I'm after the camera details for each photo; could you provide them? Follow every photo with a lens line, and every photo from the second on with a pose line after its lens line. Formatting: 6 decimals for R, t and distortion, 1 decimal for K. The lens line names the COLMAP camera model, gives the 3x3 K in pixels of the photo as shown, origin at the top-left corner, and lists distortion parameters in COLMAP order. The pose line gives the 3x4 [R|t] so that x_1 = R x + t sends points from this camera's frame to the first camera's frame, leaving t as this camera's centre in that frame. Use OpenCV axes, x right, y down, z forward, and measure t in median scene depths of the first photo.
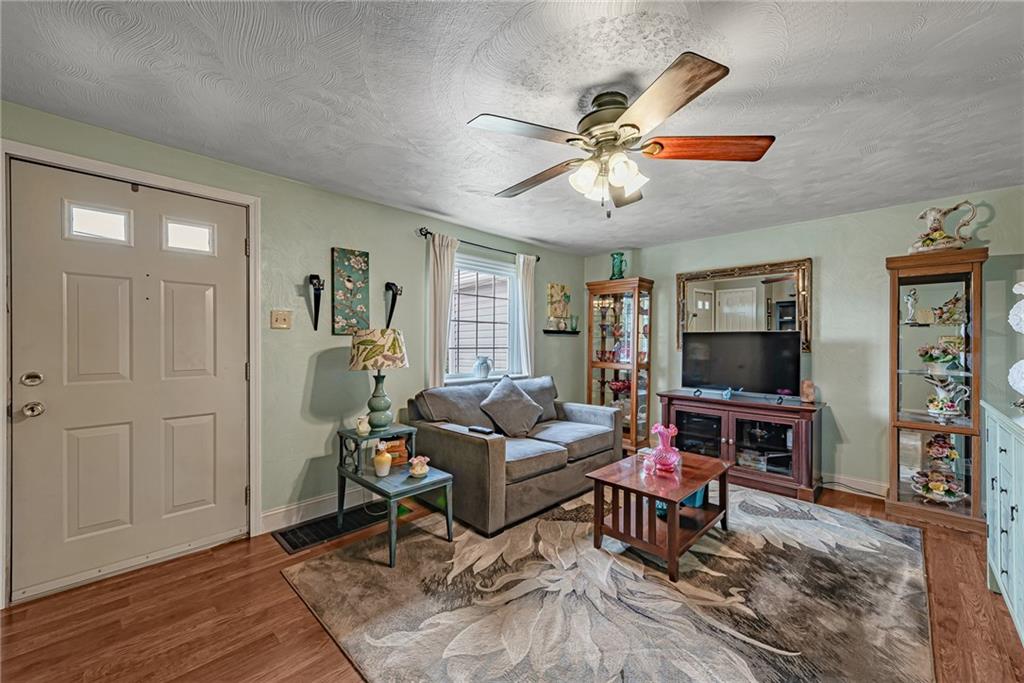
lens RADIAL K [[397.8, 0, 512.0], [0, 397.8, 341.5], [0, 0, 1]] dist [0.001344, -0.000155]
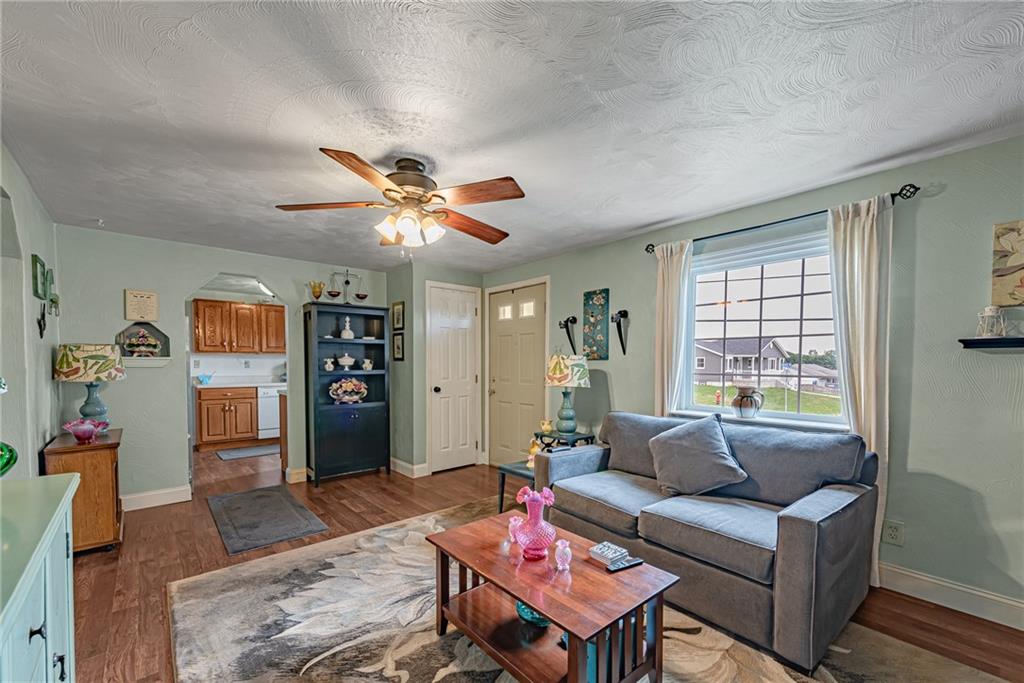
lens RADIAL K [[411.6, 0, 512.1], [0, 411.6, 377.1], [0, 0, 1]] dist [0.000866, -0.000002]
pose [[-0.074213, 0.027888, -0.996852, 1.202654], [-0.003680, 0.999594, 0.028238, 0.002297], [0.997236, 0.005764, -0.074080, 1.135699]]
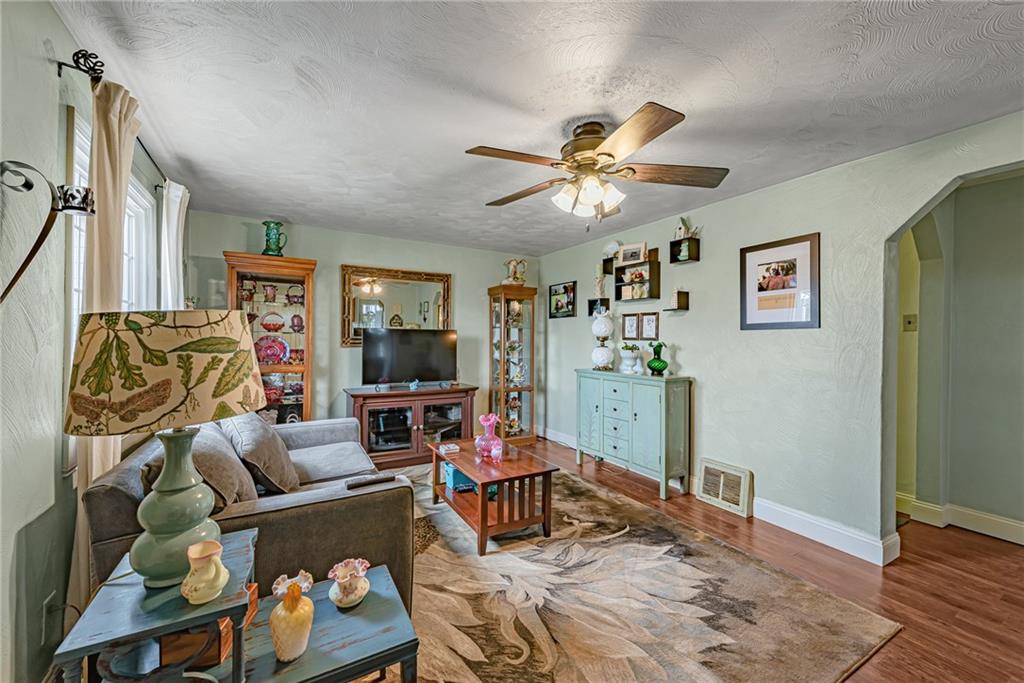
lens RADIAL K [[397.8, 0, 512.0], [0, 397.8, 341.5], [0, 0, 1]] dist [0.001344, -0.000155]
pose [[0.272263, -0.005334, 0.962208, -0.733023], [-0.009947, 0.999916, 0.008357, -0.004087], [-0.962171, -0.011846, 0.272187, 0.724218]]
